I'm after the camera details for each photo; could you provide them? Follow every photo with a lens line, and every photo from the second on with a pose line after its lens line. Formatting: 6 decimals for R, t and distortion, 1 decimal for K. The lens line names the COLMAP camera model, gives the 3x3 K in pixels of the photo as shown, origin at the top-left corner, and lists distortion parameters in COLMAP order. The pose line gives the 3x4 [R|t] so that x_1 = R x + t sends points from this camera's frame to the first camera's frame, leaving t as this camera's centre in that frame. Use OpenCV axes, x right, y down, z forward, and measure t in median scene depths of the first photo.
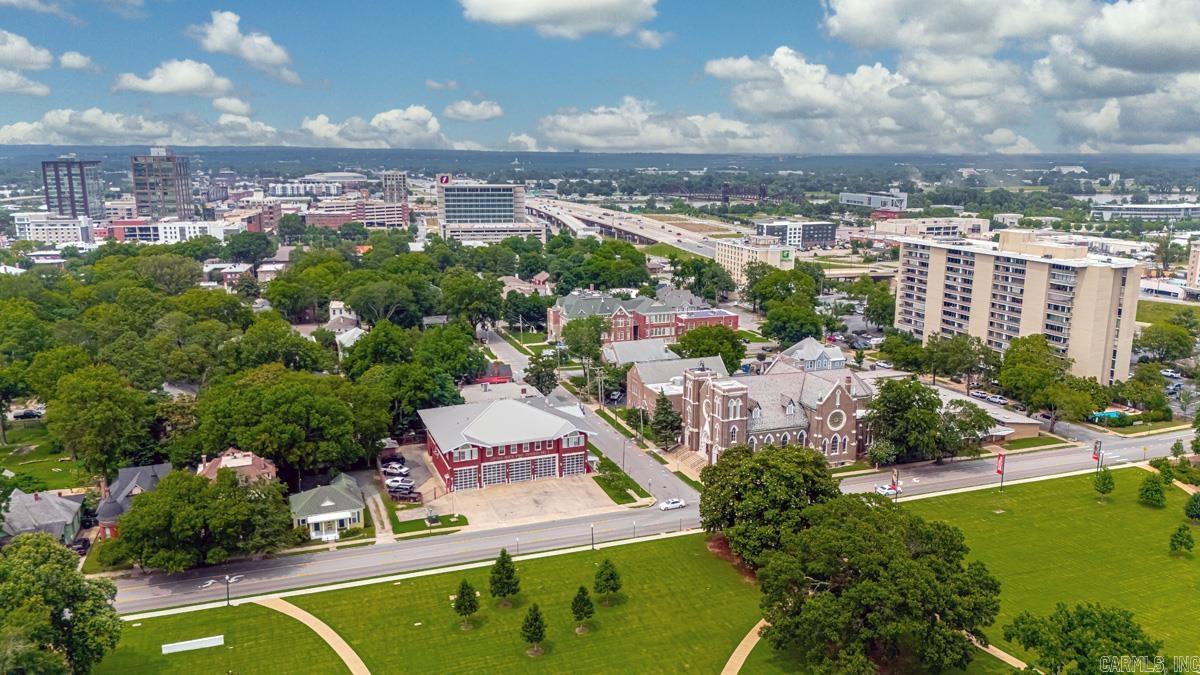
lens RADIAL K [[878.3, 0, 600.0], [0, 878.3, 337.5], [0, 0, 1]] dist [0.100047, -0.125702]
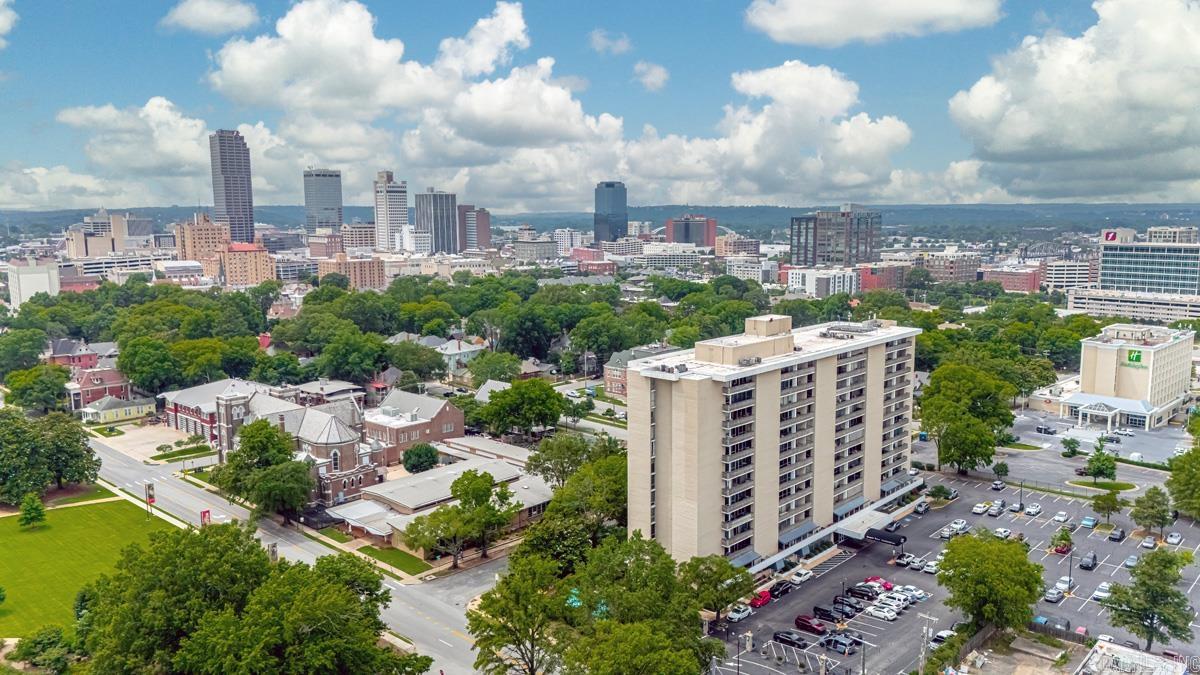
lens RADIAL K [[878.3, 0, 600.0], [0, 878.3, 337.5], [0, 0, 1]] dist [0.100047, -0.125702]
pose [[0.455407, 0.121618, -0.881937, 0.978480], [-0.177000, 0.983218, 0.044187, -0.111833], [0.872511, 0.135980, 0.469291, 0.601757]]
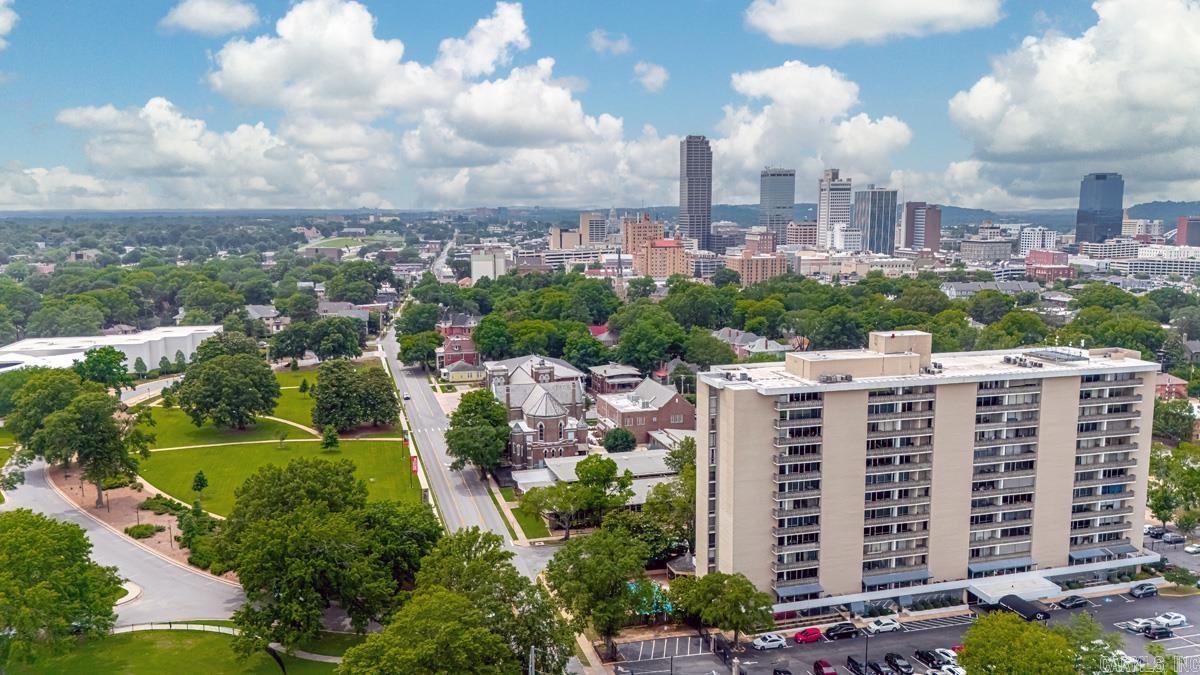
lens RADIAL K [[877.7, 0, 604.1], [0, 877.7, 336.6], [0, 0, 1]] dist [0.099987, -0.106407]
pose [[-0.065231, 0.139468, -0.988076, 1.045835], [-0.203416, 0.967534, 0.149998, -0.164133], [0.976917, 0.210775, -0.034744, 0.839872]]
